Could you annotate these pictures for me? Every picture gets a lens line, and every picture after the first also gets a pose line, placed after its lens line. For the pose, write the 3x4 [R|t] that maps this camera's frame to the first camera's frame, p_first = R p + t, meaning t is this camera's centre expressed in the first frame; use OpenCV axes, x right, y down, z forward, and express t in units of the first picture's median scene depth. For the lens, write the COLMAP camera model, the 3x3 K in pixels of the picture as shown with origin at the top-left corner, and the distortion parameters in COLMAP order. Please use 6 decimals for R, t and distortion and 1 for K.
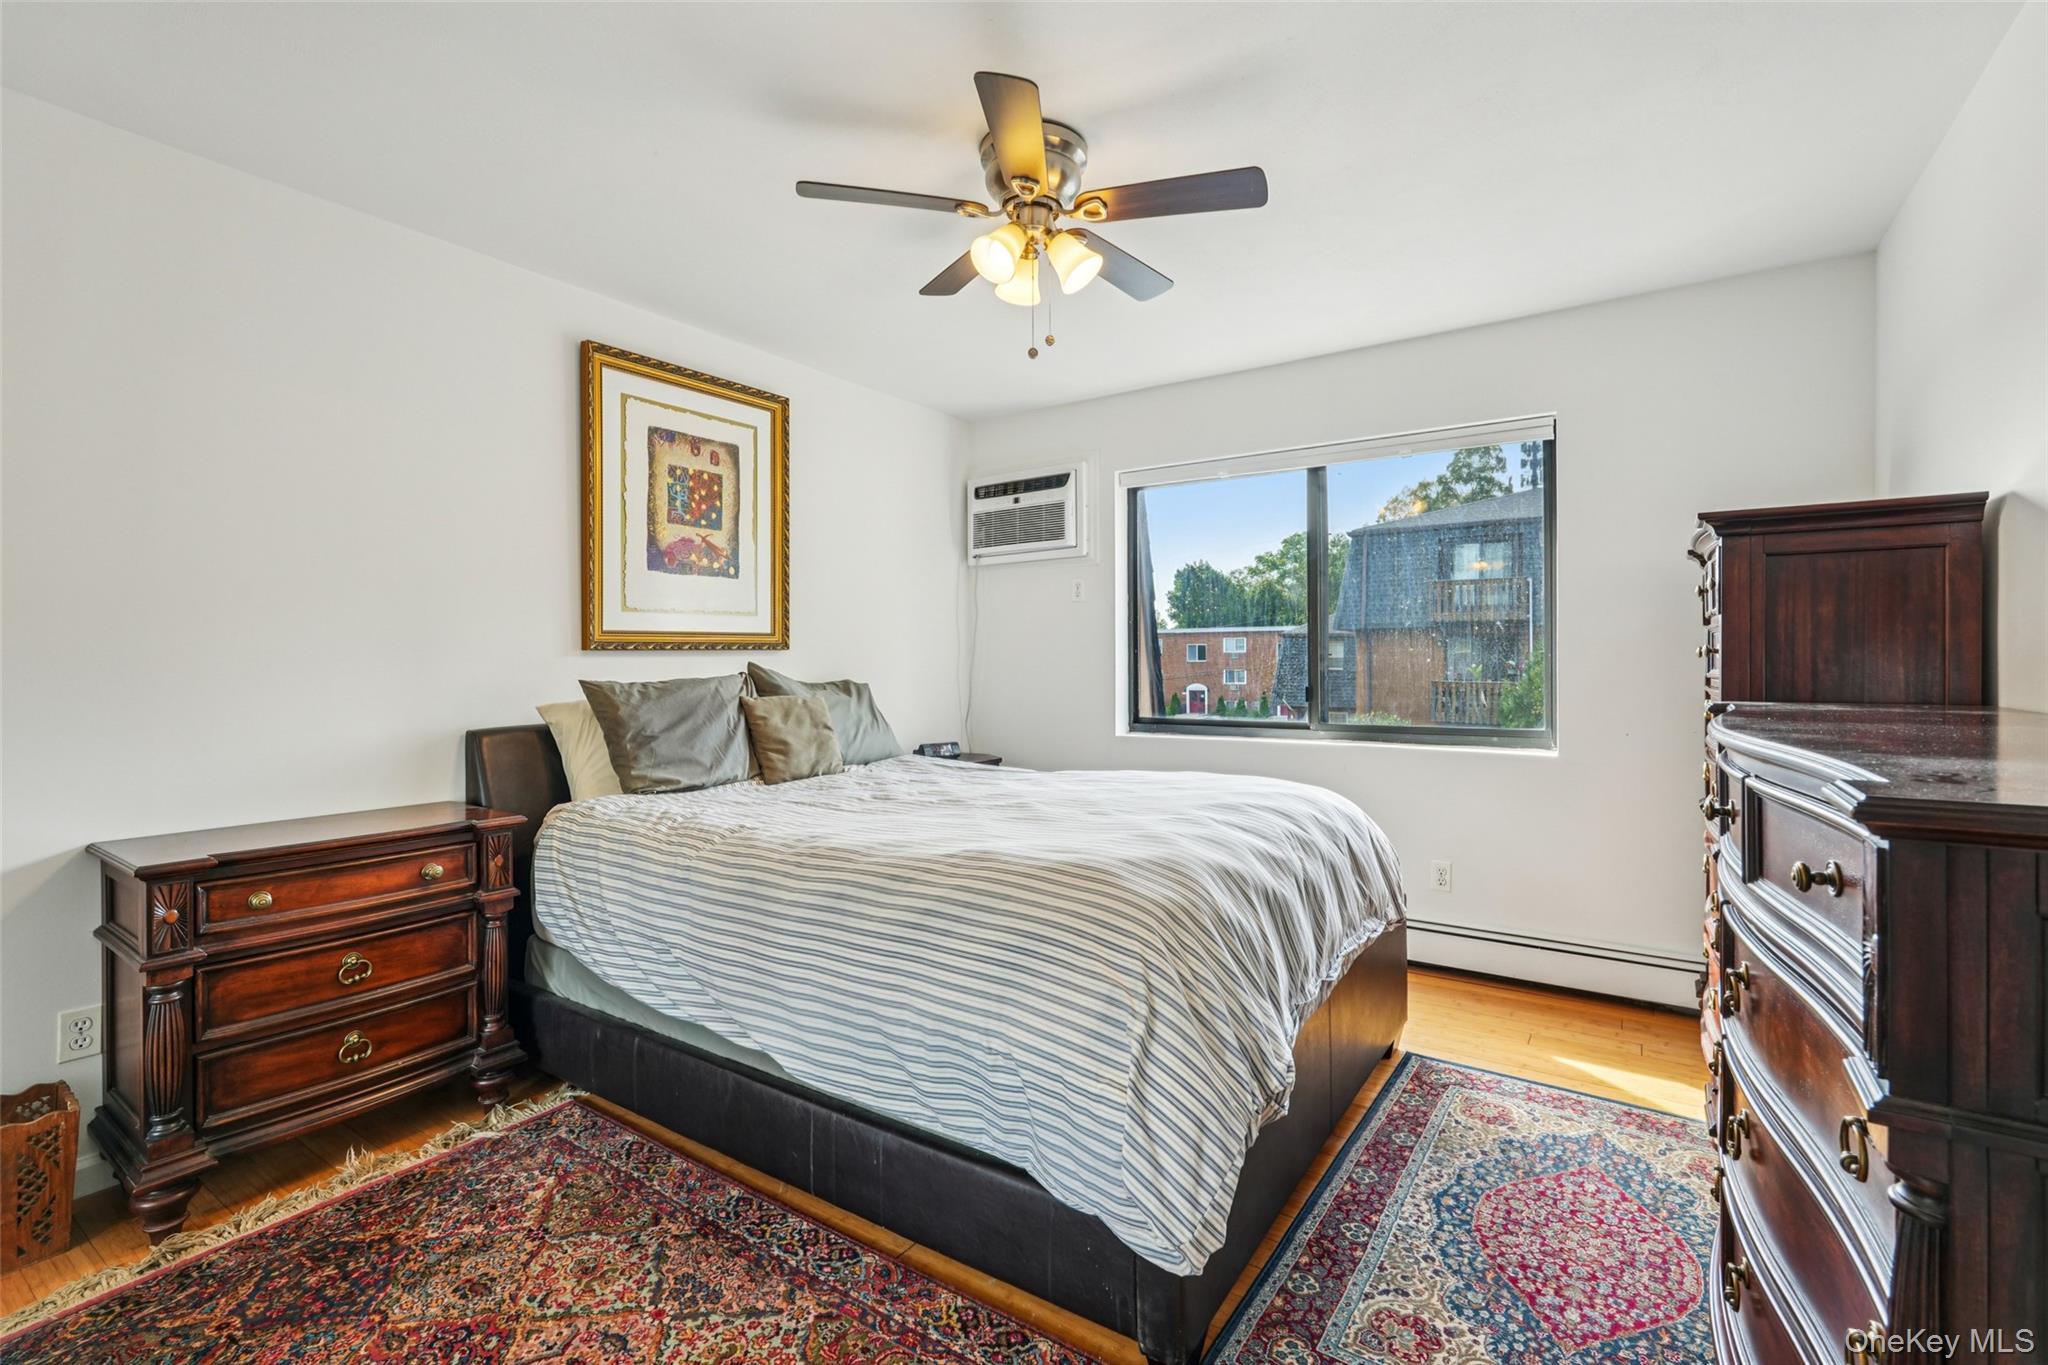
lens RADIAL K [[905.7, 0, 1032.7], [0, 905.7, 672.6], [0, 0, 1]] dist [-0.012961, 0.007210]
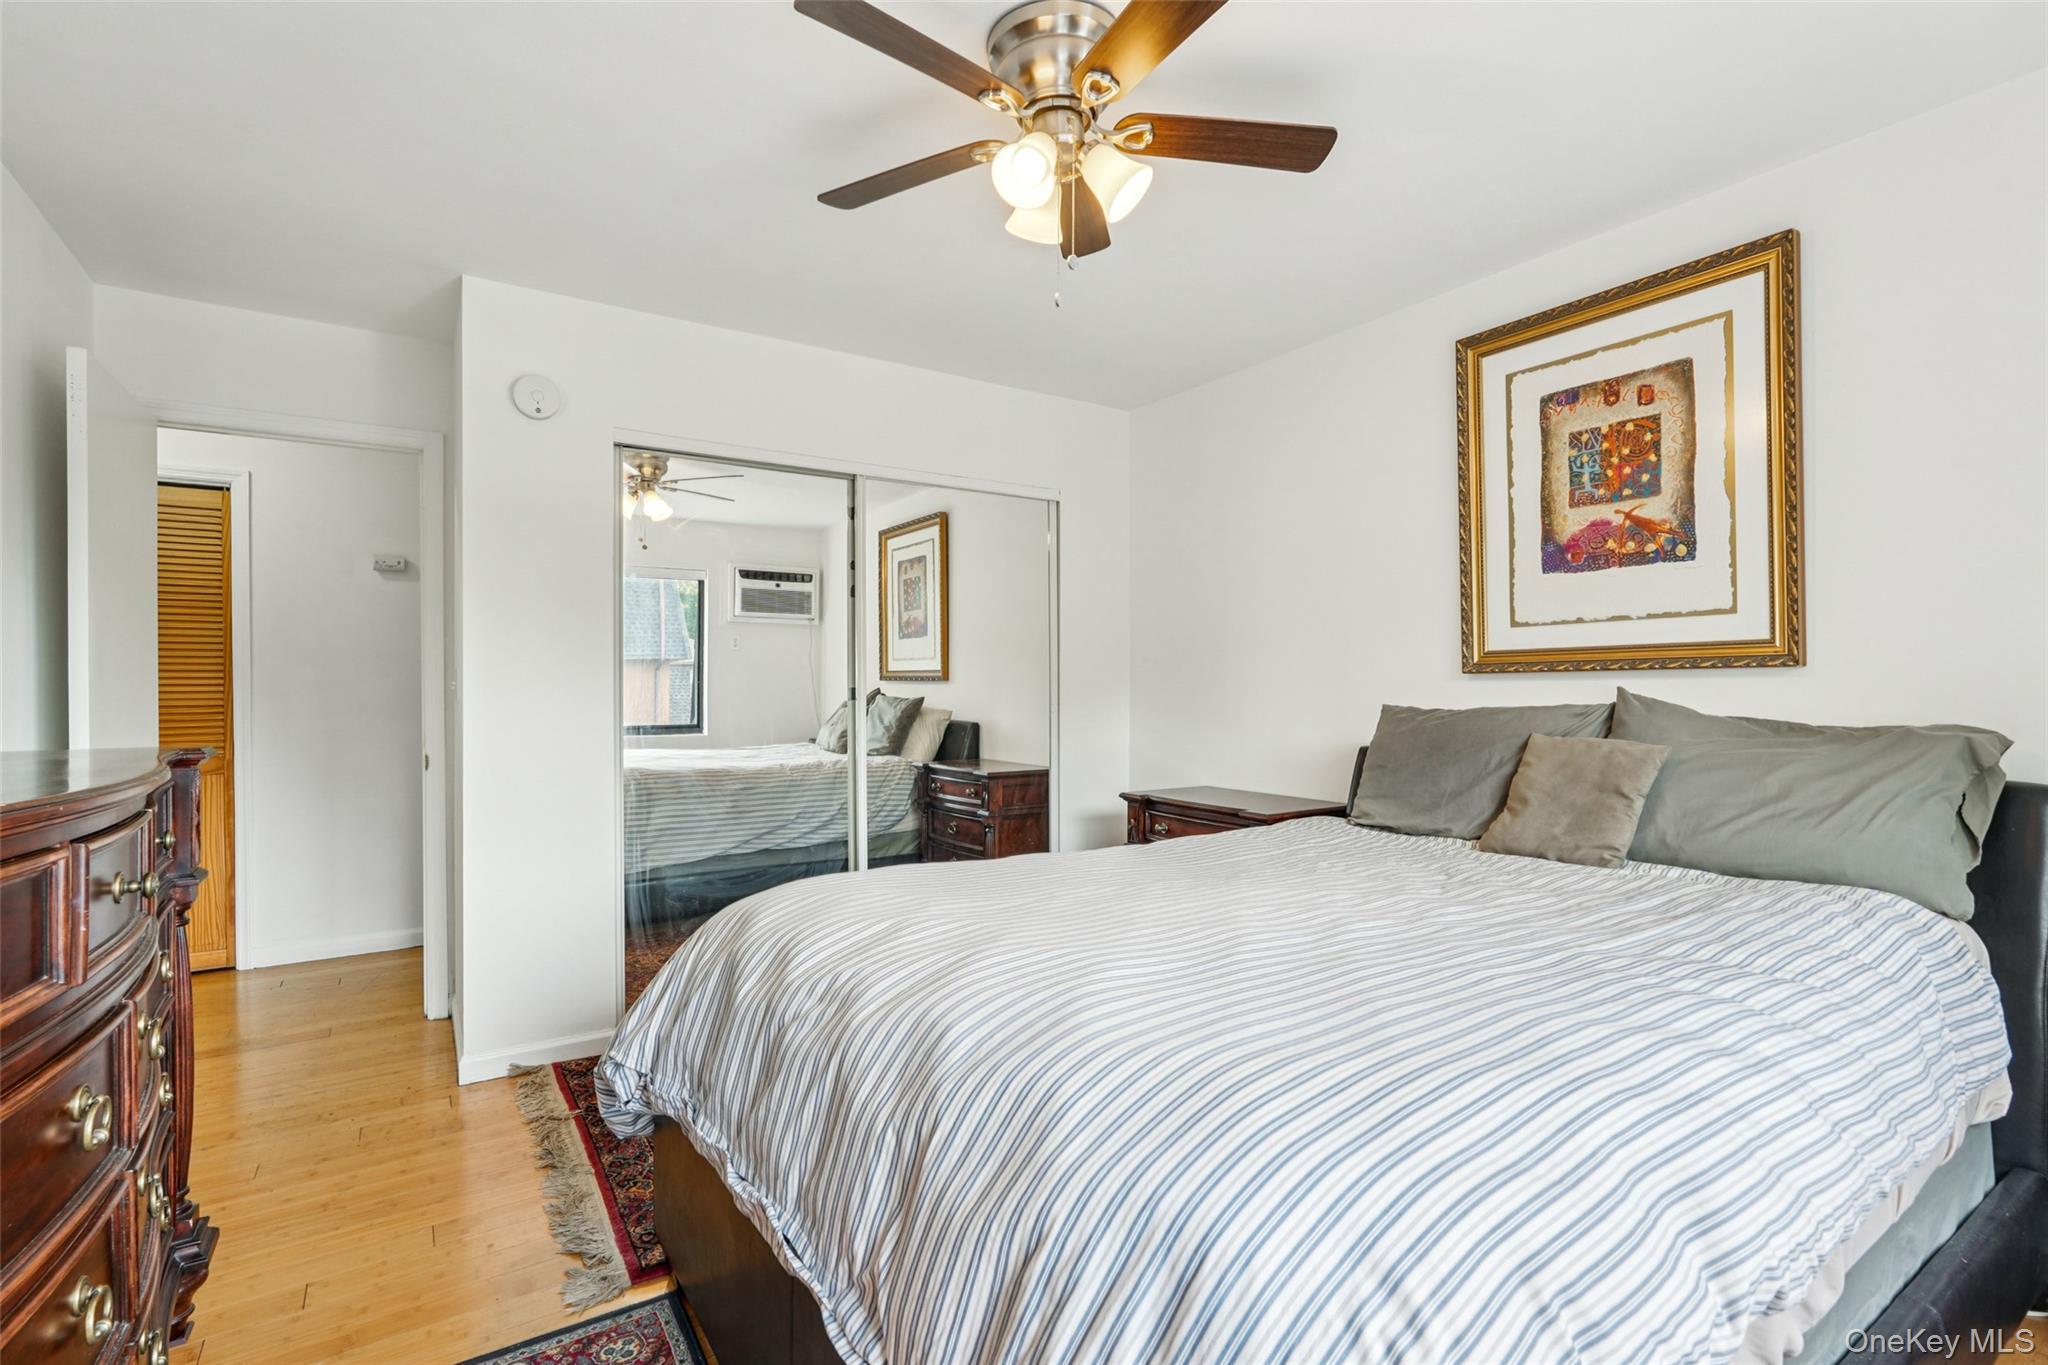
lens RADIAL K [[929.6, 0, 1028.9], [0, 929.6, 692.3], [0, 0, 1]] dist [0.003719, 0.000199]
pose [[-0.383526, 0.016427, -0.923384, 0.509014], [-0.011040, 0.999689, 0.022371, -0.018418], [0.923464, 0.018774, -0.383225, 0.854513]]
